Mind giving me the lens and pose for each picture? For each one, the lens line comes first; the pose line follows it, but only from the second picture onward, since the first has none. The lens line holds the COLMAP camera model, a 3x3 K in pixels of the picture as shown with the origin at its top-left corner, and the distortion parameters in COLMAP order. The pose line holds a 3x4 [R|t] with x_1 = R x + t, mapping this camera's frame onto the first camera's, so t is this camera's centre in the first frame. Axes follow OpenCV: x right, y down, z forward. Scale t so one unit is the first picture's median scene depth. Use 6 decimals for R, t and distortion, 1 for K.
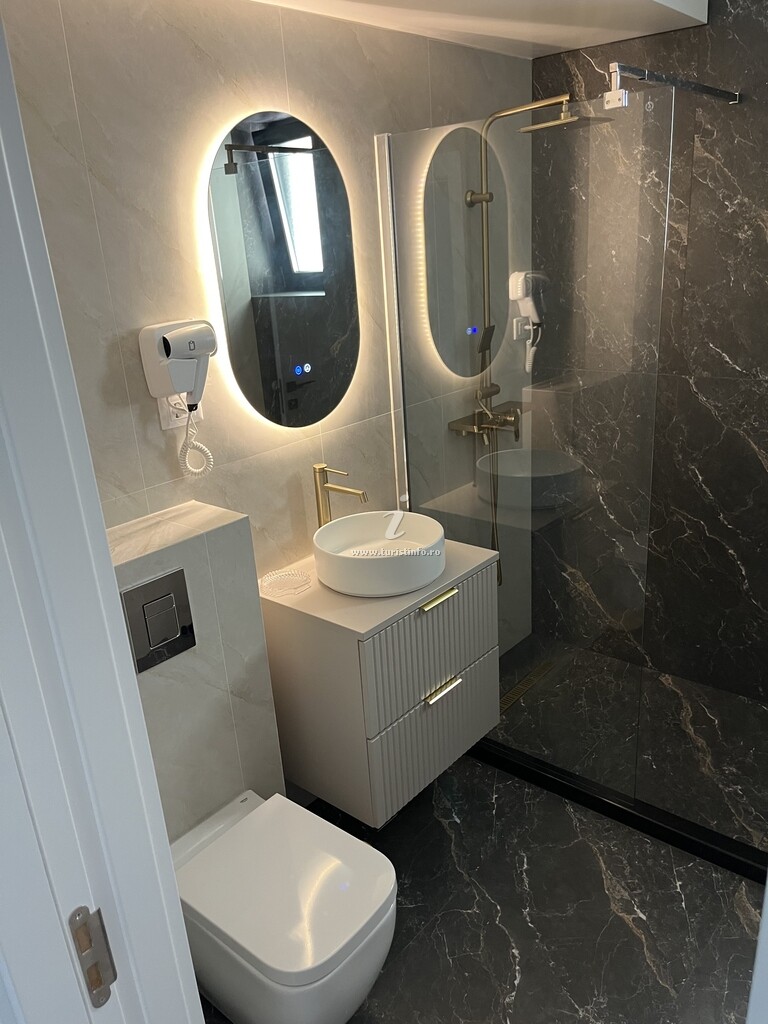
lens RADIAL K [[778.5, 0, 378.8], [0, 778.5, 514.2], [0, 0, 1]] dist [0.066285, -0.096992]
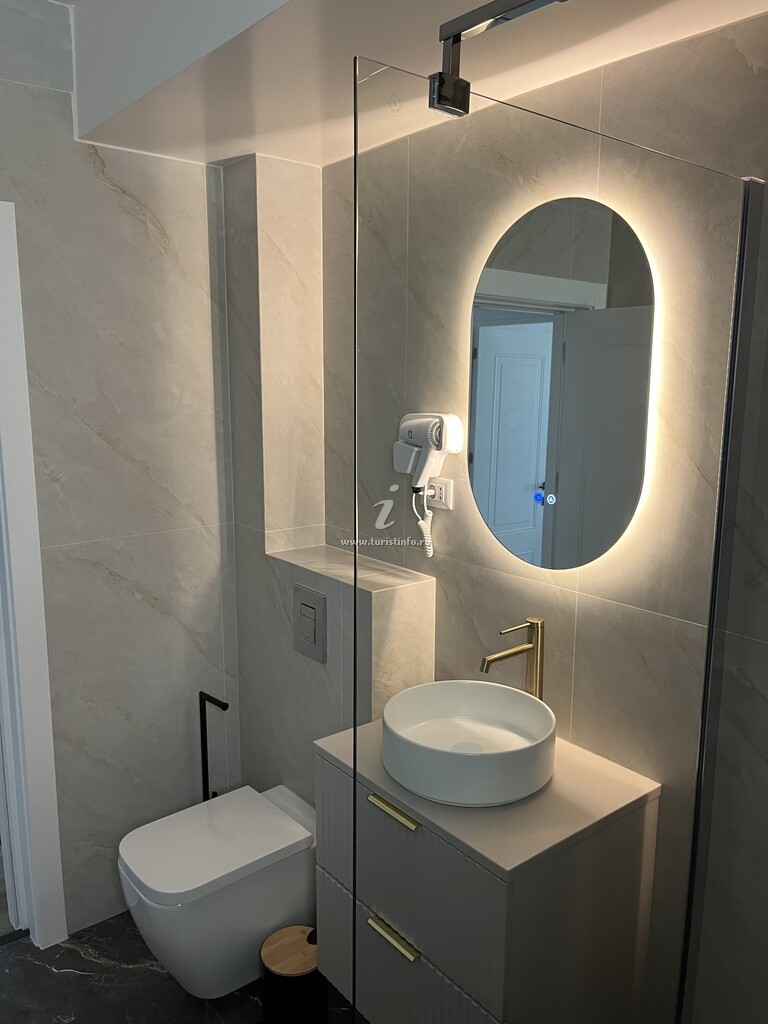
lens RADIAL K [[778.5, 0, 383.9], [0, 778.5, 507.6], [0, 0, 1]] dist [0.066285, -0.096992]
pose [[-0.178367, 0.227778, -0.957237, 0.801332], [-0.328929, 0.903067, 0.276179, -0.390552], [0.927357, 0.364125, -0.086155, 1.038436]]
